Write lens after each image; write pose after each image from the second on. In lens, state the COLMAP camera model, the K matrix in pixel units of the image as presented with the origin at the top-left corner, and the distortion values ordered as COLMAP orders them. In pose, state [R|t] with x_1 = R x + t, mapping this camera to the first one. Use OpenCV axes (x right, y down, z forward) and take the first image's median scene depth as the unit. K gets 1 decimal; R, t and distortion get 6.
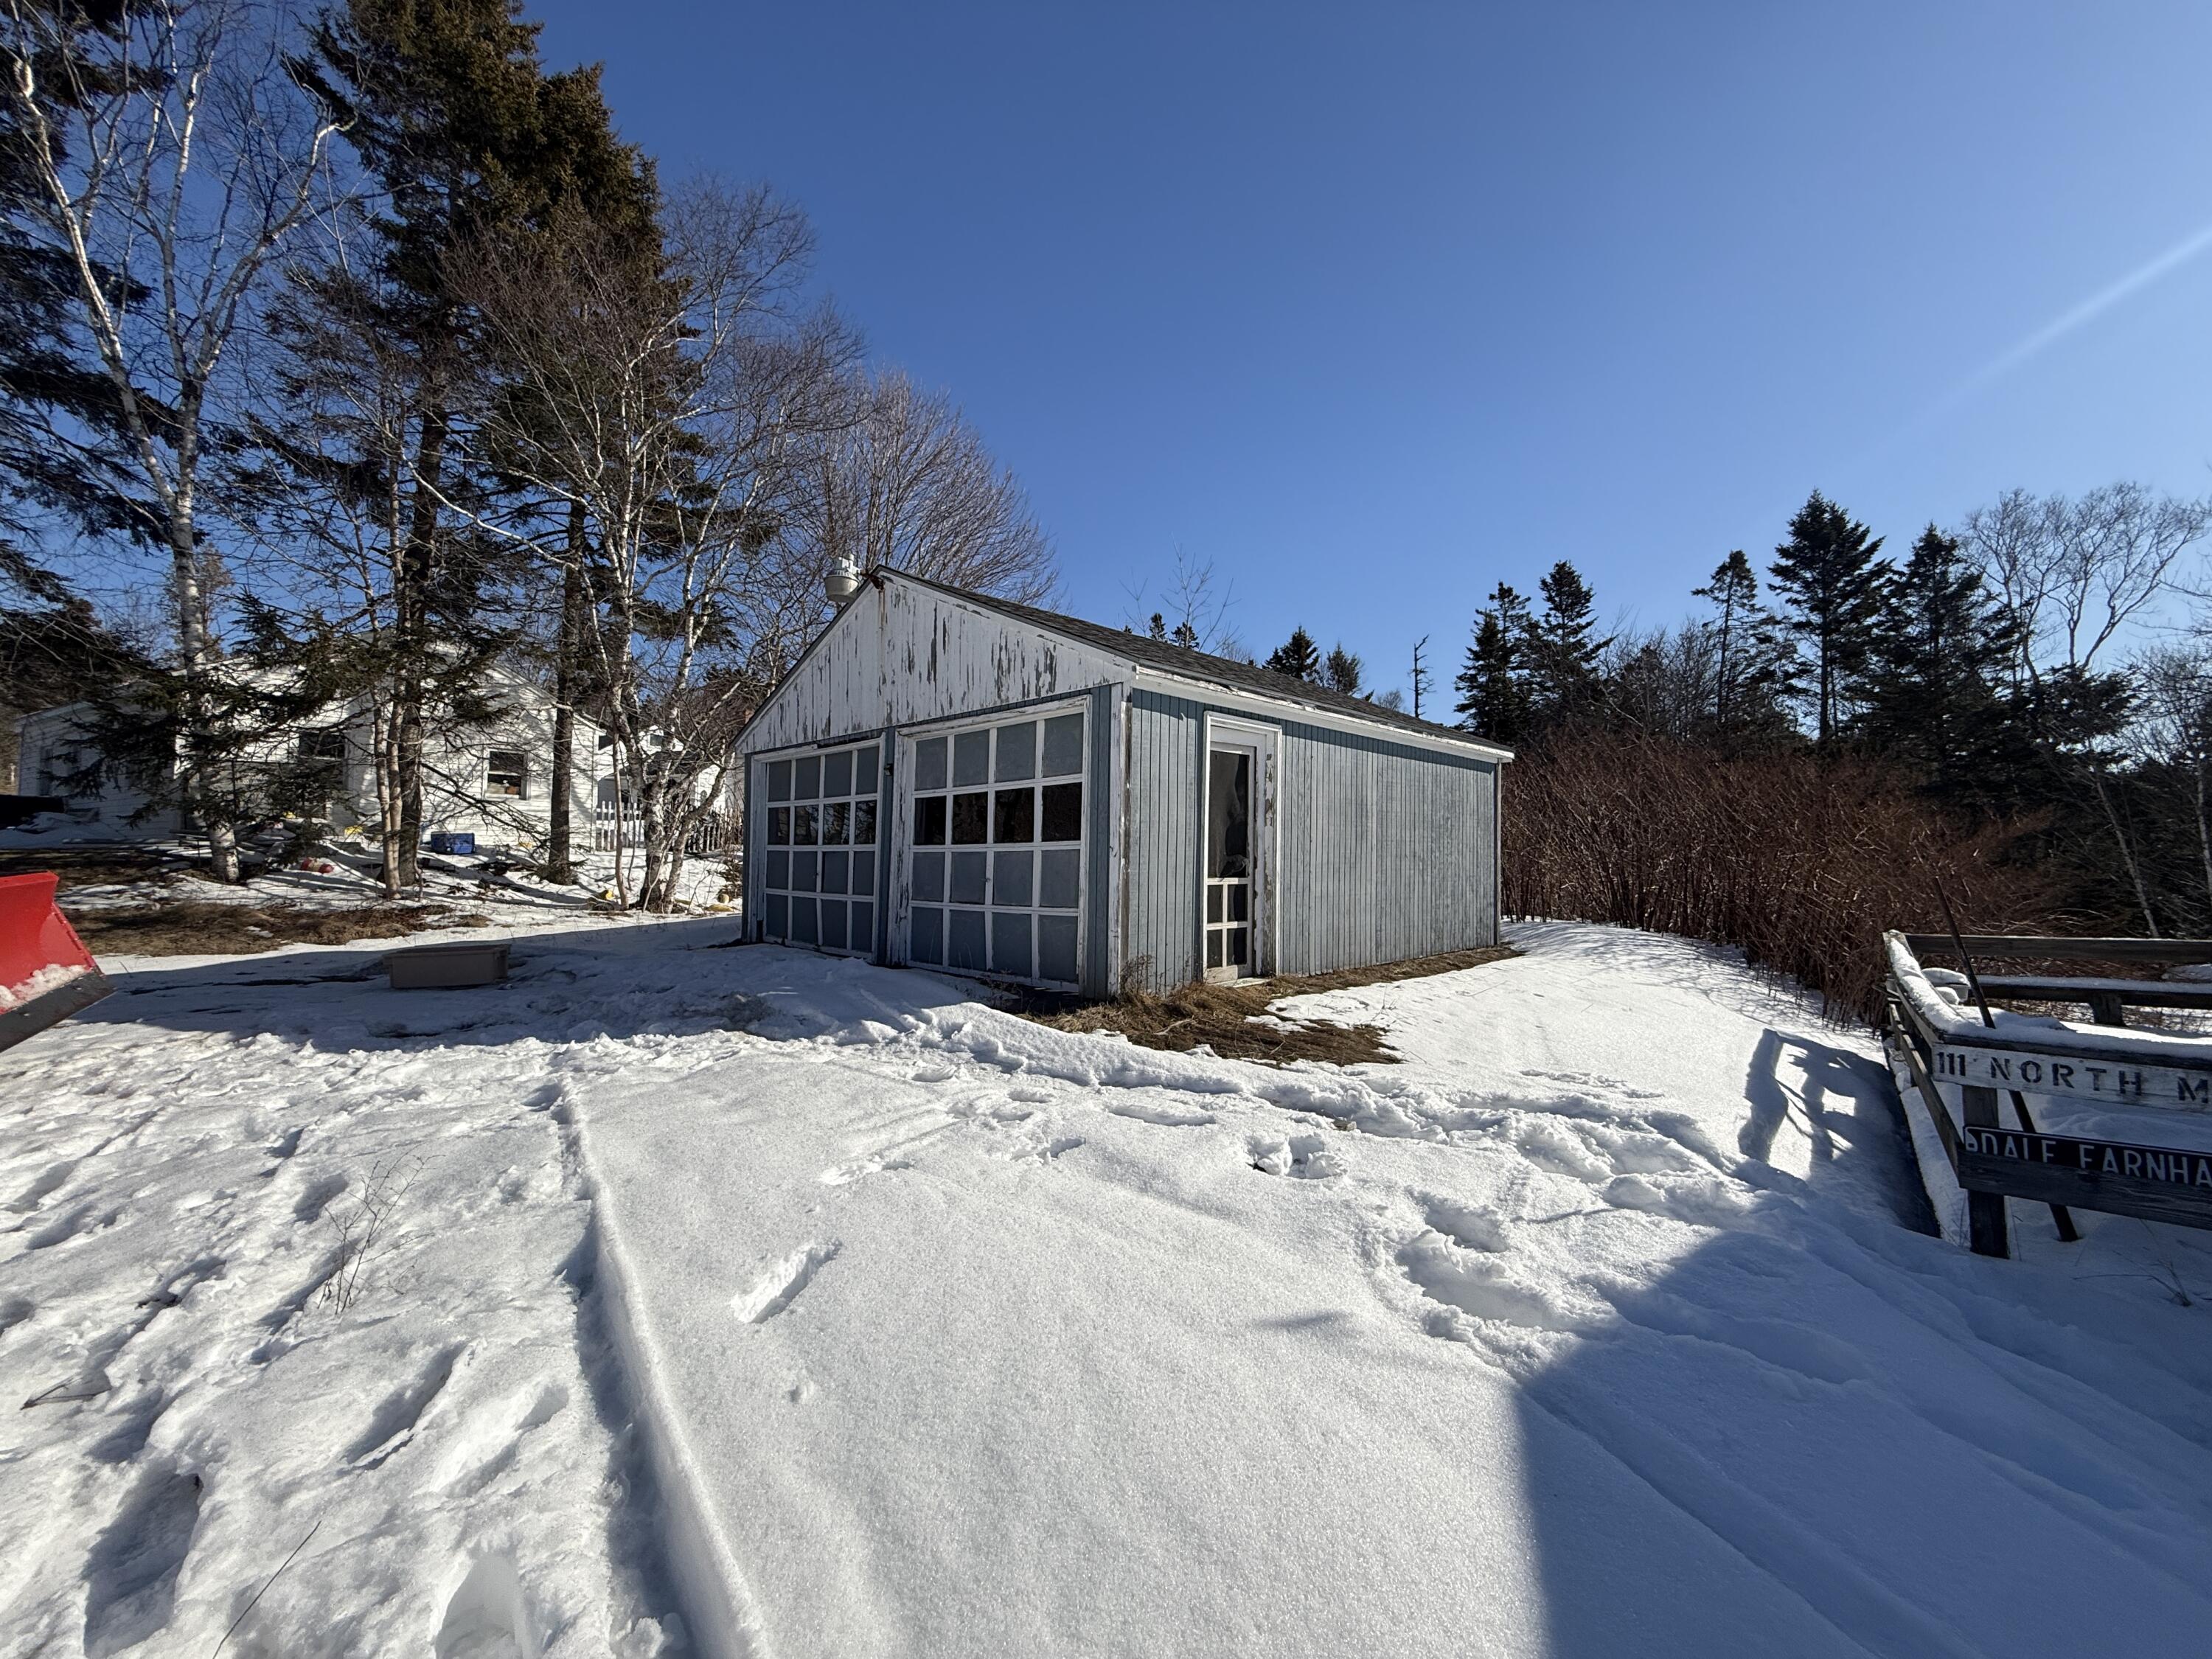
lens RADIAL K [[879.3, 0, 1097.0], [0, 879.3, 832.0], [0, 0, 1]] dist [0.002326, -0.000585]
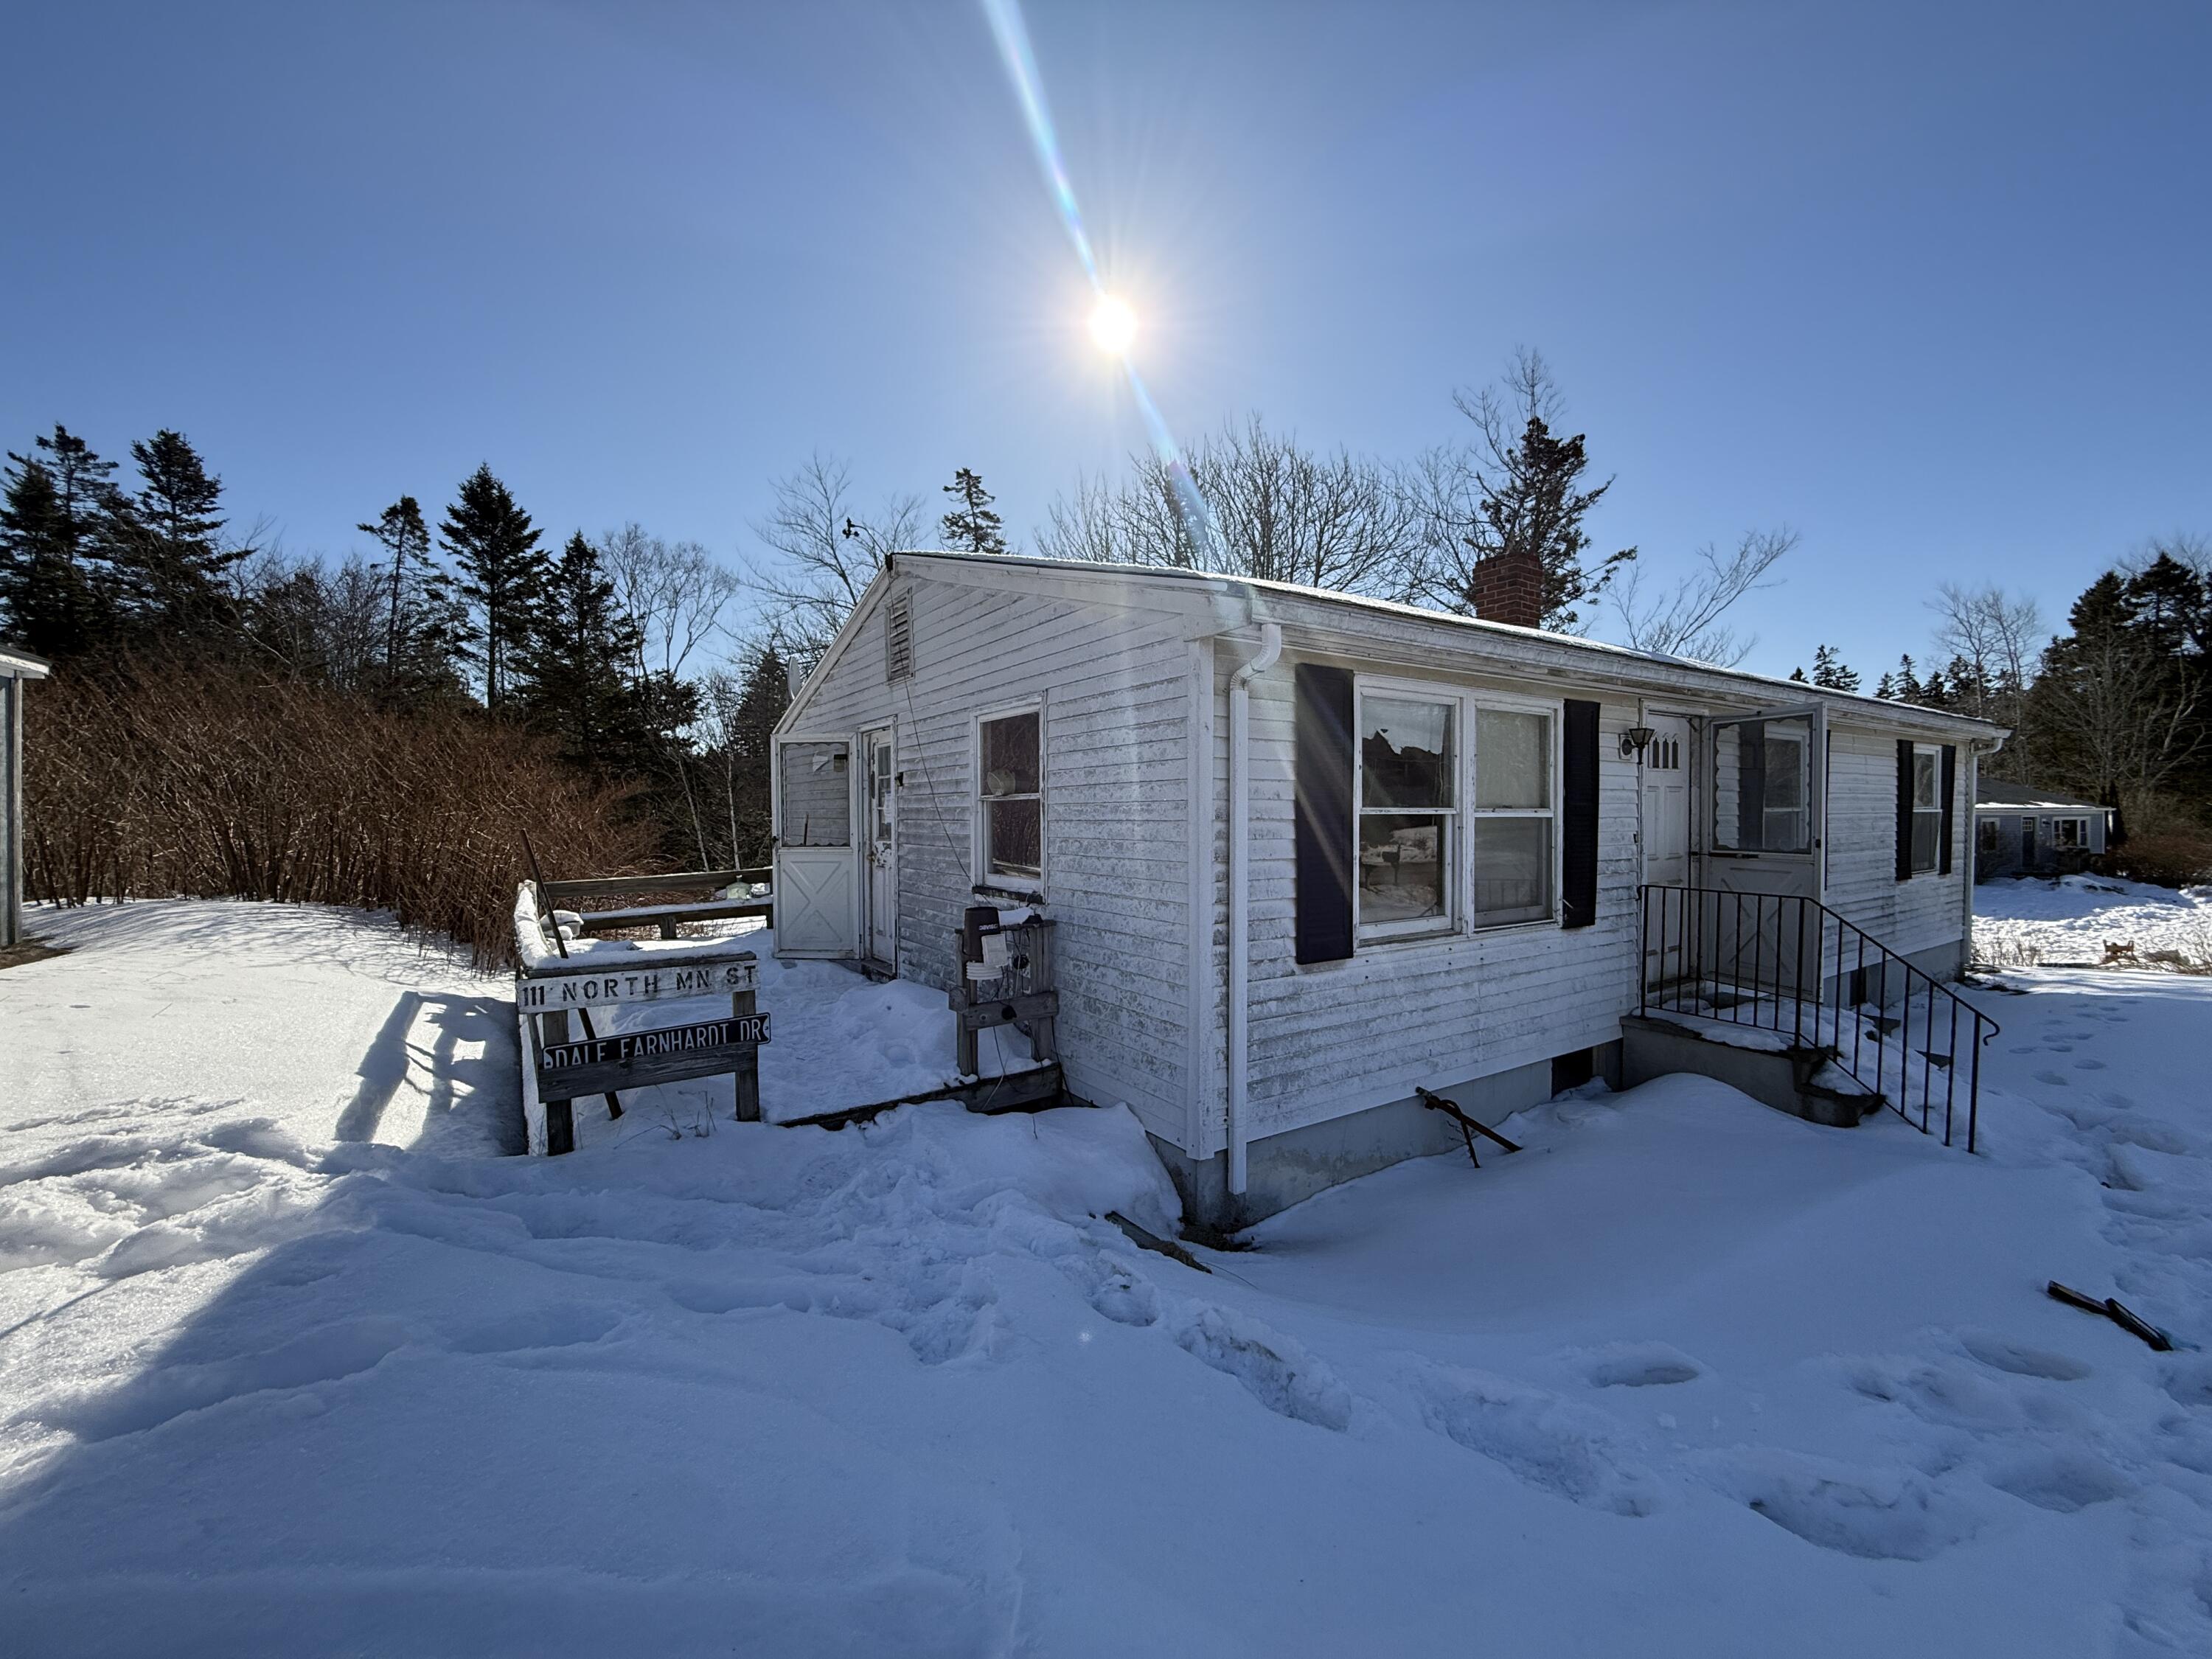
lens RADIAL K [[879.3, 0, 1102.9], [0, 879.3, 832.2], [0, 0, 1]] dist [0.002326, -0.000585]
pose [[0.275267, -0.020728, 0.961144, 0.015072], [-0.023187, 0.999334, 0.028192, 0.001127], [-0.961088, -0.030046, 0.274603, 0.000952]]
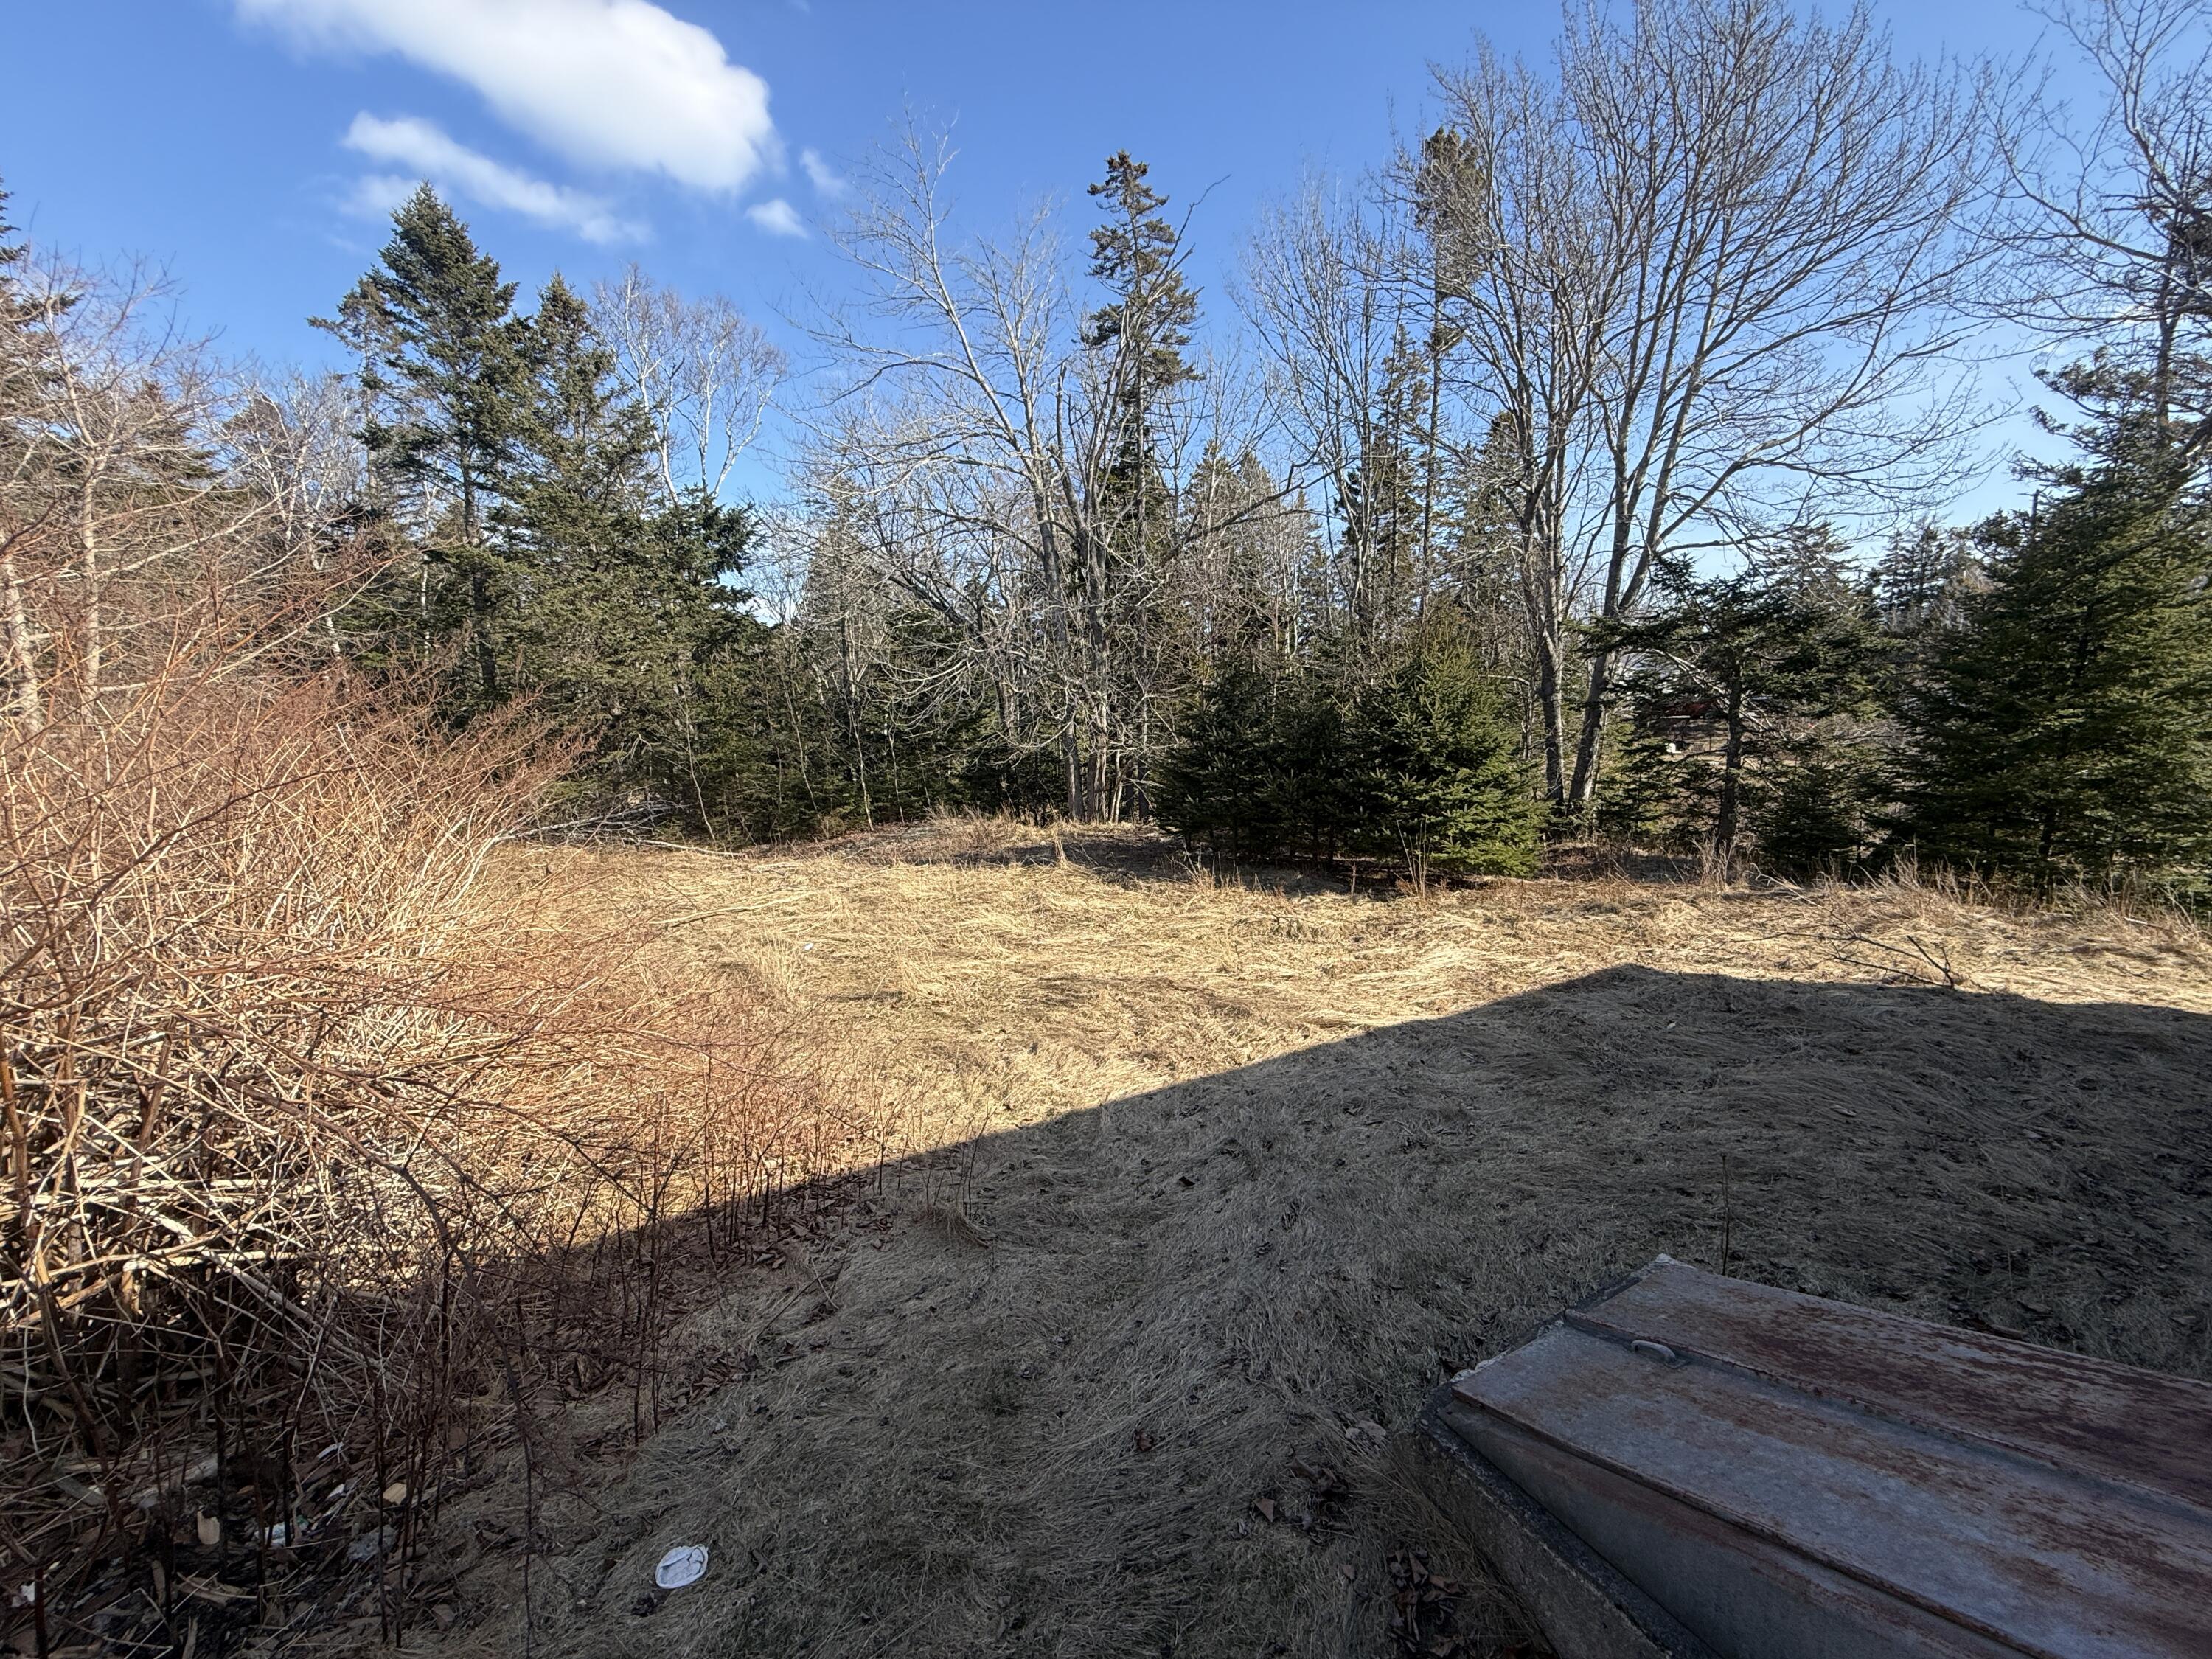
lens RADIAL K [[879.3, 0, 1102.8], [0, 879.3, 818.2], [0, 0, 1]] dist [0.002326, -0.000585]
pose [[0.354948, -0.137034, 0.924789, 0.492273], [-0.009496, 0.988620, 0.150137, 0.011887], [-0.934838, -0.062073, 0.349607, 0.362839]]
